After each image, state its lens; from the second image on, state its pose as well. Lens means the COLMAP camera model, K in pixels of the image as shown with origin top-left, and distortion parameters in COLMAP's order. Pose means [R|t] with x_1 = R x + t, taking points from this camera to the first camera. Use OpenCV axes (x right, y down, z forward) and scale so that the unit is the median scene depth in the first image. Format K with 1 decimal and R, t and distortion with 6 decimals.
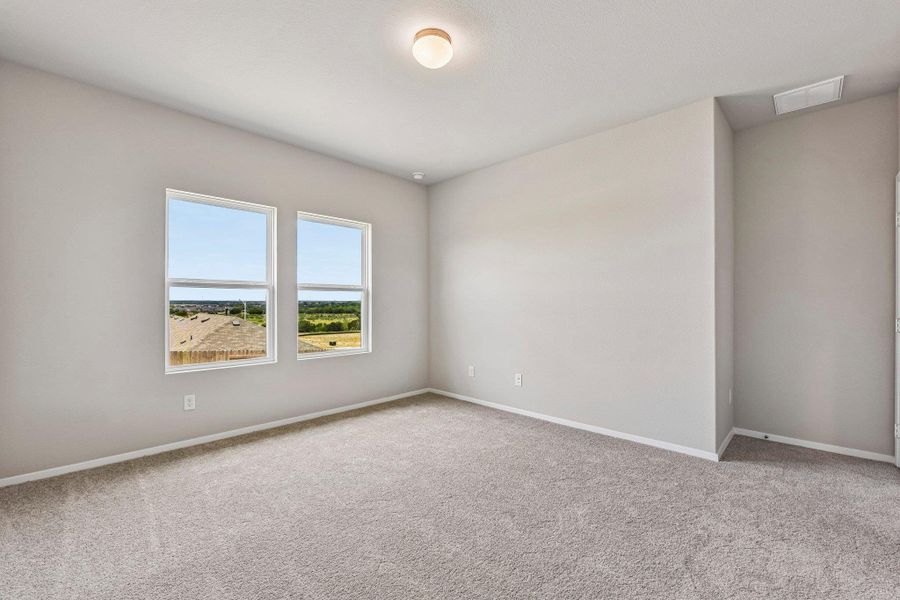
lens RADIAL K [[381.3, 0, 450.0], [0, 381.3, 300.0], [0, 0, 1]] dist [0.000398, -0.006414]
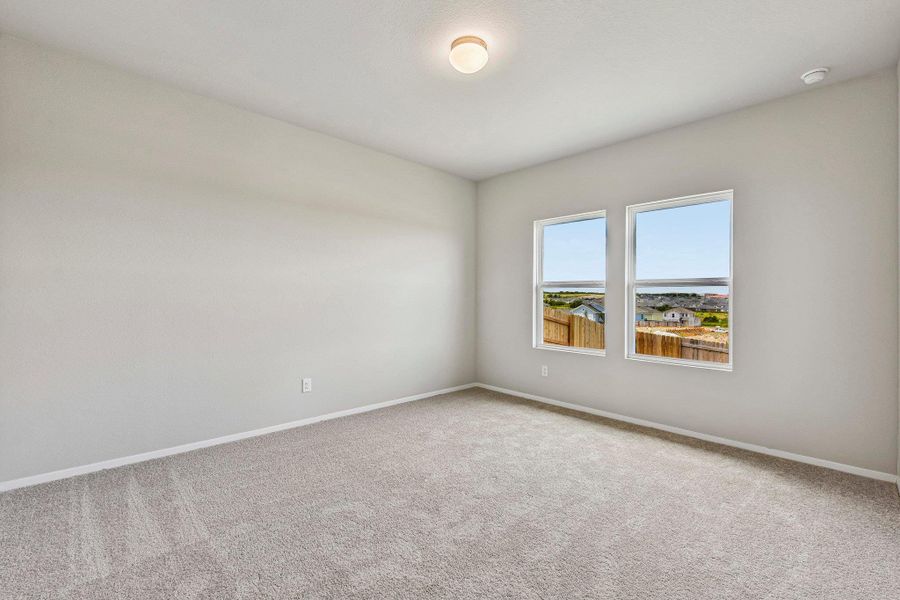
lens RADIAL K [[363.8, 0, 450.0], [0, 363.8, 300.0], [0, 0, 1]] dist [-0.004732, -0.000634]
pose [[-0.008761, 0.003940, -0.999954, 0.562193], [-0.002930, 0.999988, 0.003966, 0.005152], [0.999957, 0.002965, -0.008749, 0.579304]]
